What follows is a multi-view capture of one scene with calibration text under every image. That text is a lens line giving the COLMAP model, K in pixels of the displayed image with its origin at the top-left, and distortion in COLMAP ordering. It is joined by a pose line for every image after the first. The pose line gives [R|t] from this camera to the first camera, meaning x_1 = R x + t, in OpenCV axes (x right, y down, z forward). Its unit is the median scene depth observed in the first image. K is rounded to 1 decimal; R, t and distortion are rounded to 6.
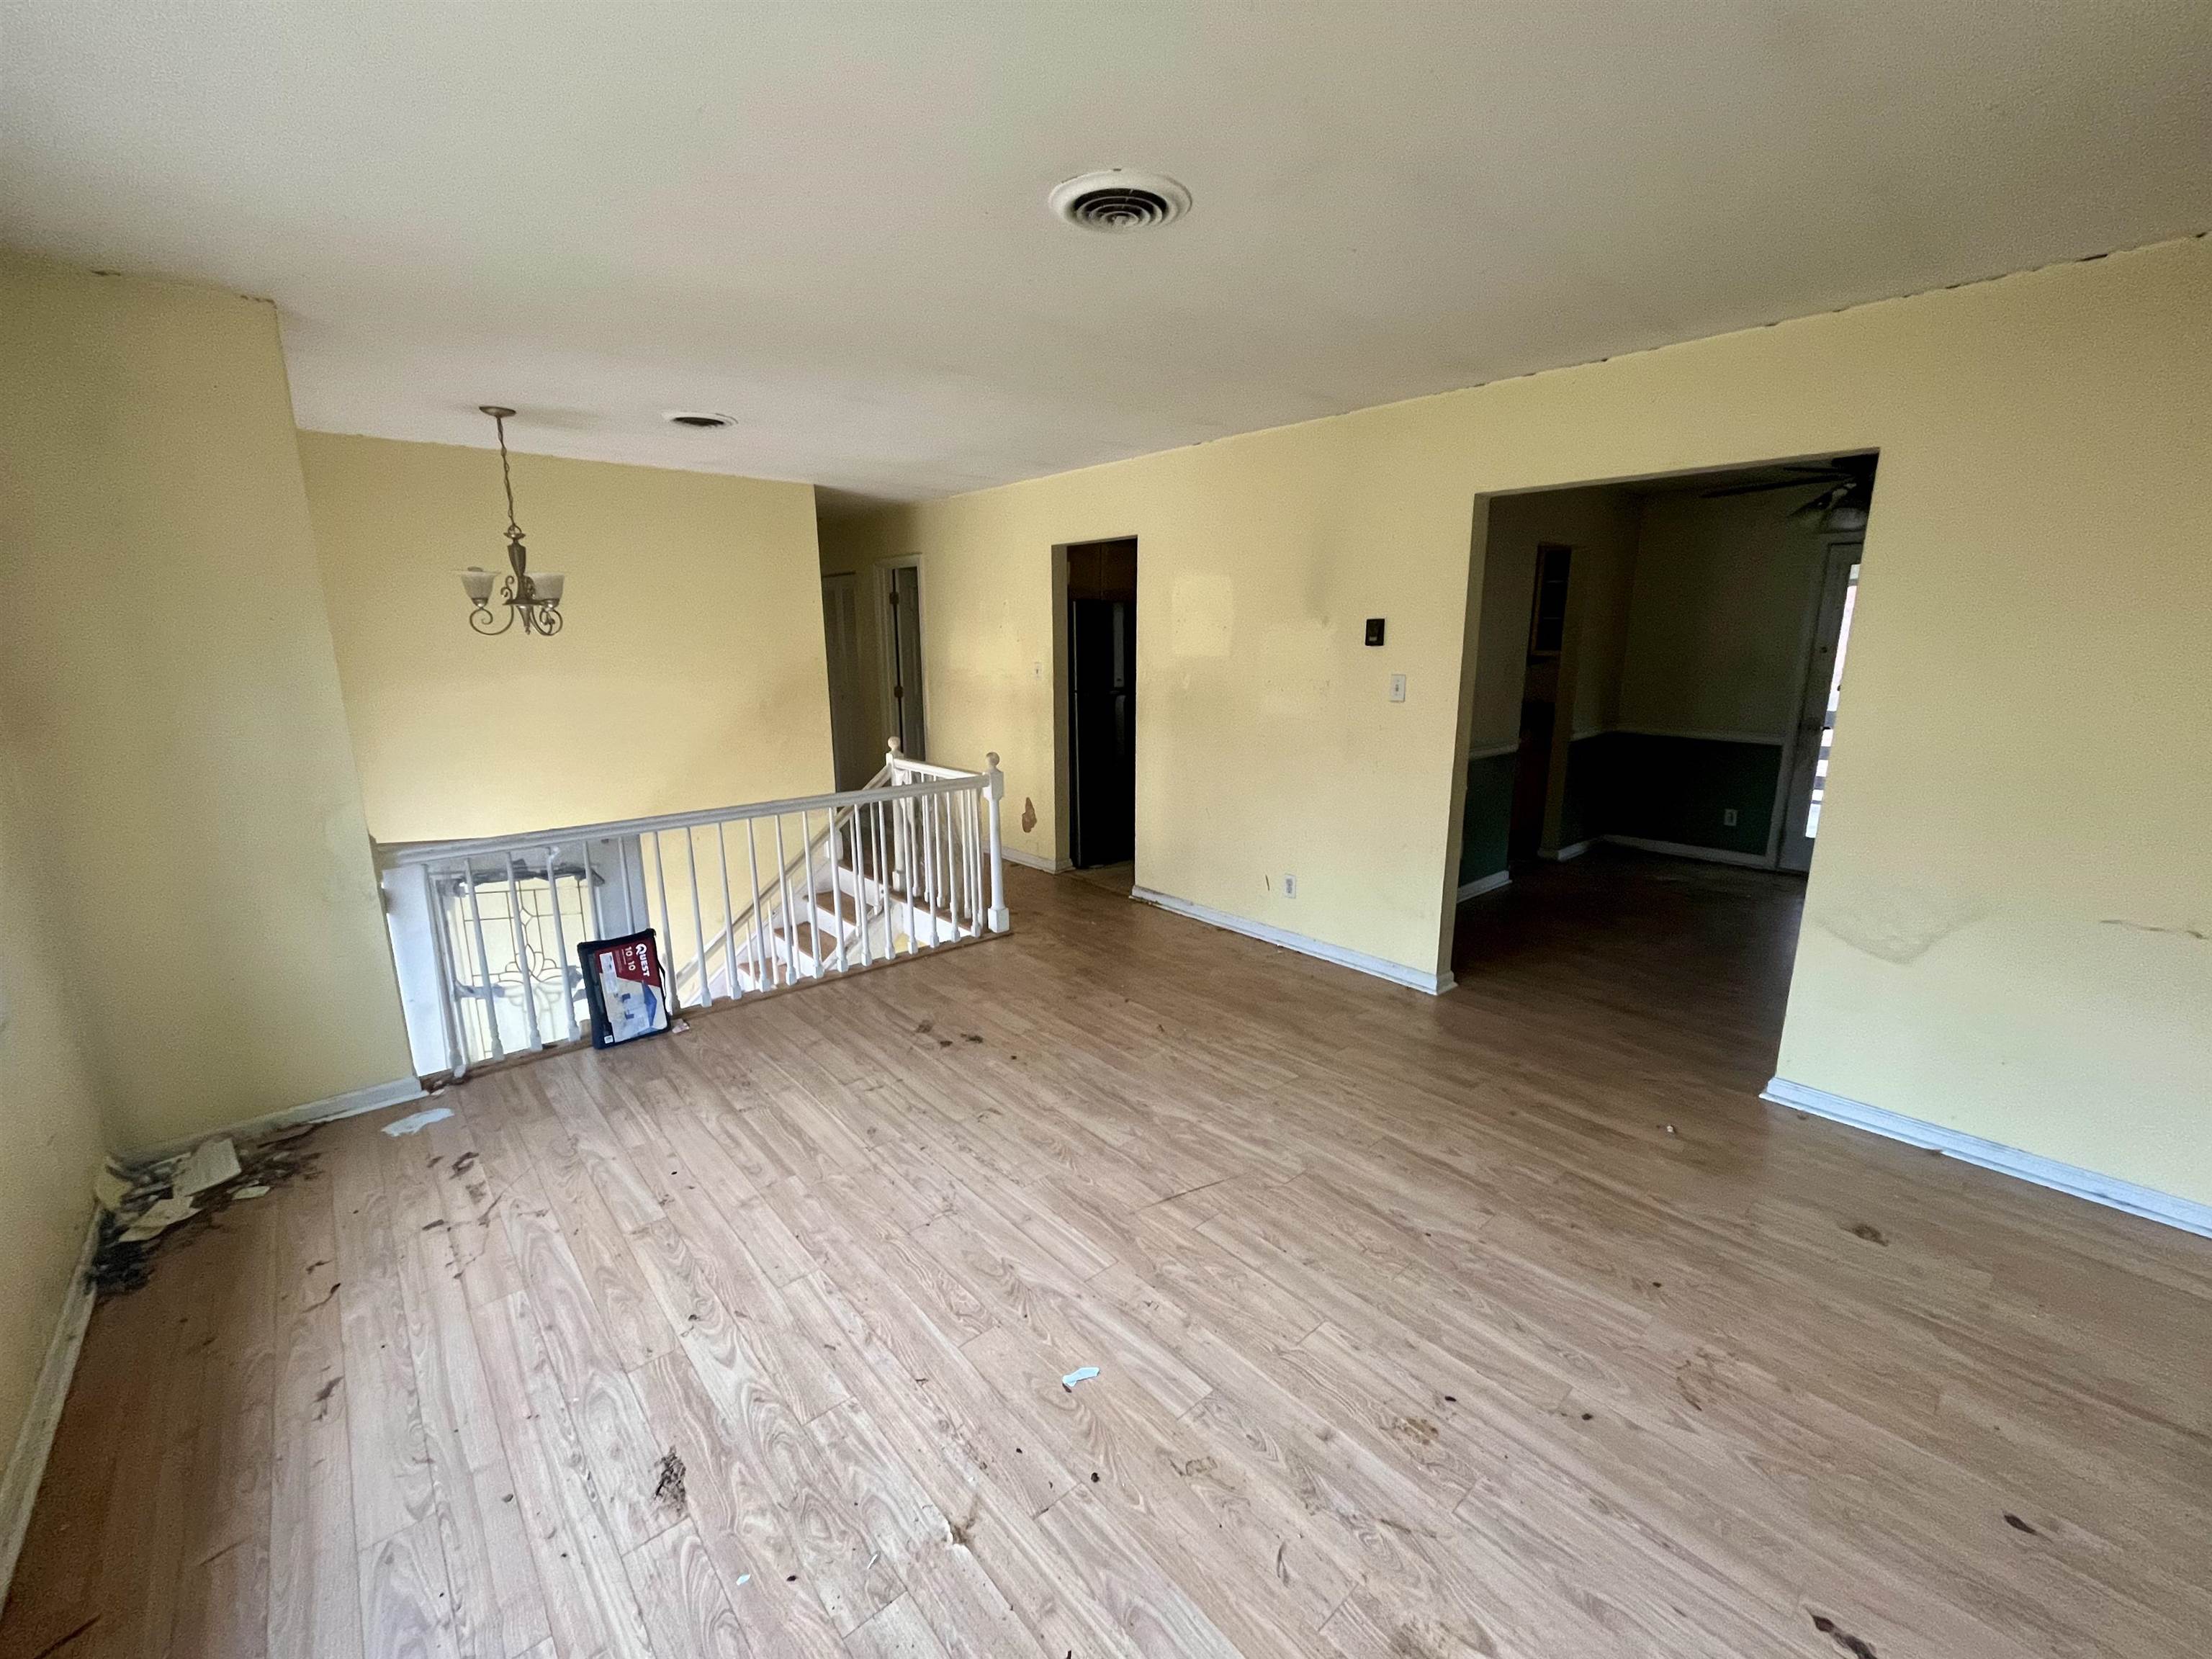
lens RADIAL K [[901.6, 0, 1105.1], [0, 901.6, 829.4], [0, 0, 1]] dist [-0.002120, 0.000520]
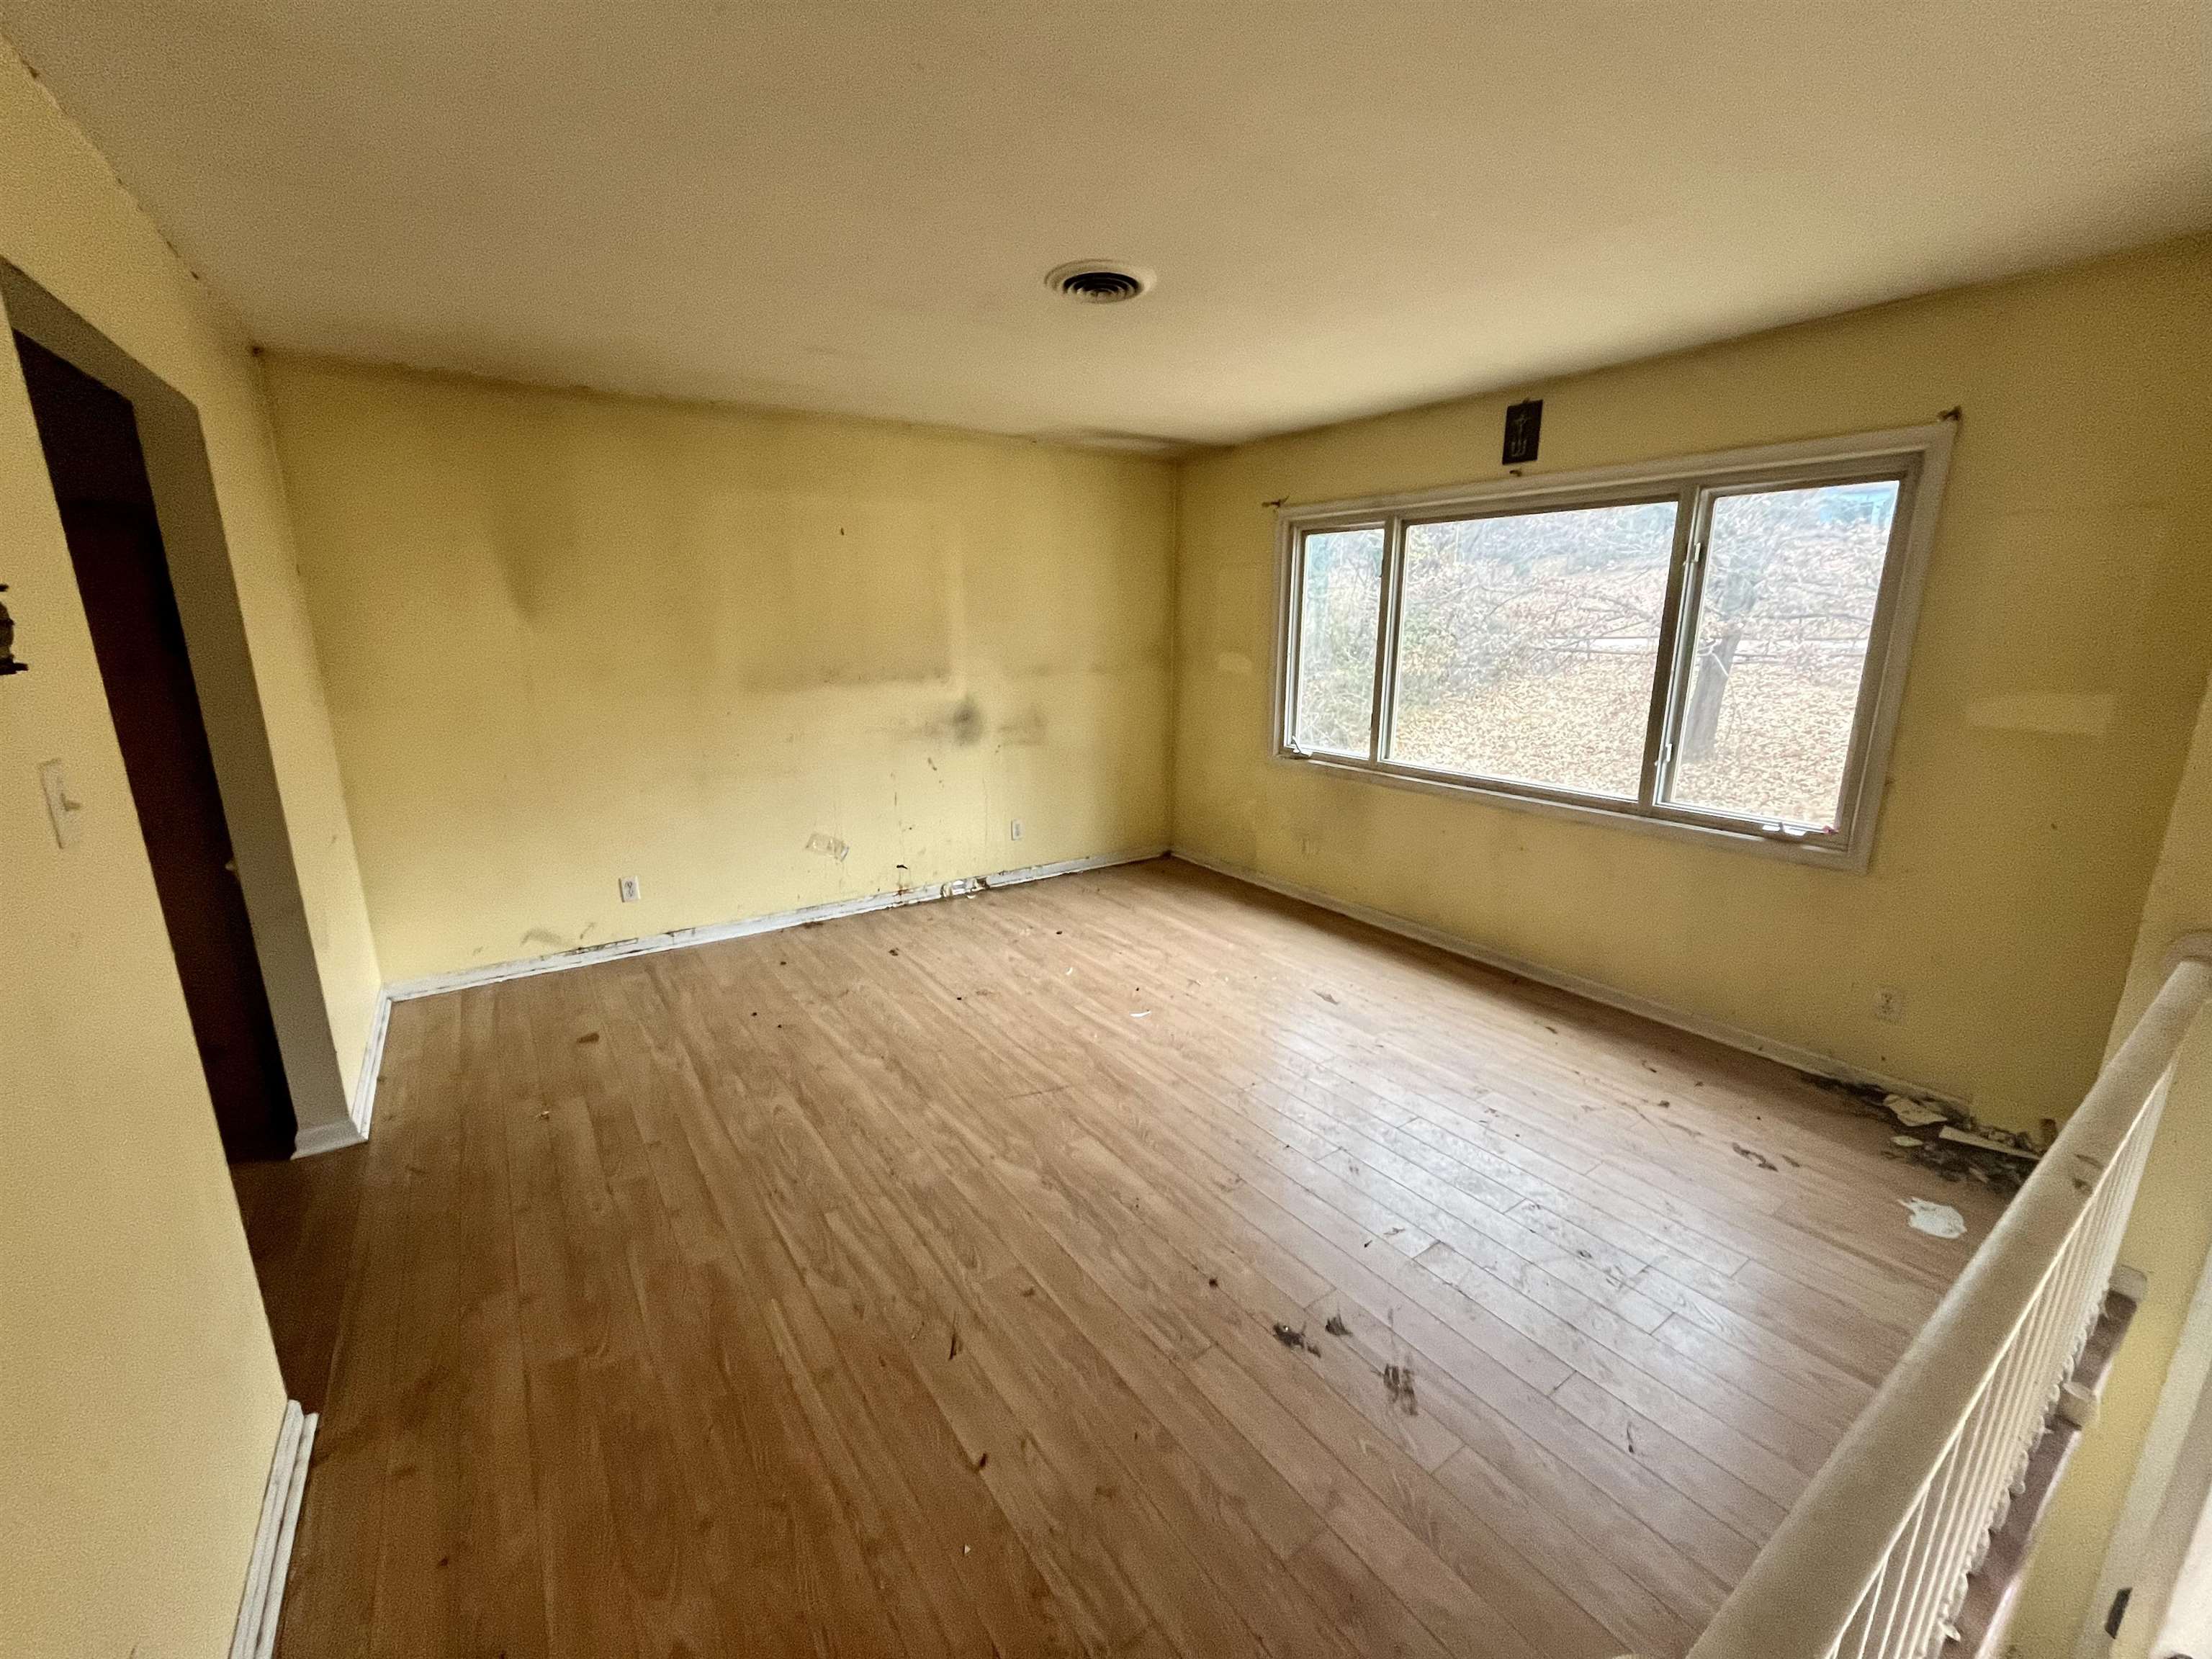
lens RADIAL K [[901.6, 0, 1109.8], [0, 901.6, 833.2], [0, 0, 1]] dist [-0.002120, 0.000520]
pose [[-0.993823, -0.021172, 0.108937, -0.115699], [0.028802, 0.898787, 0.437439, -0.404326], [-0.107172, 0.437874, -0.892625, 1.831707]]
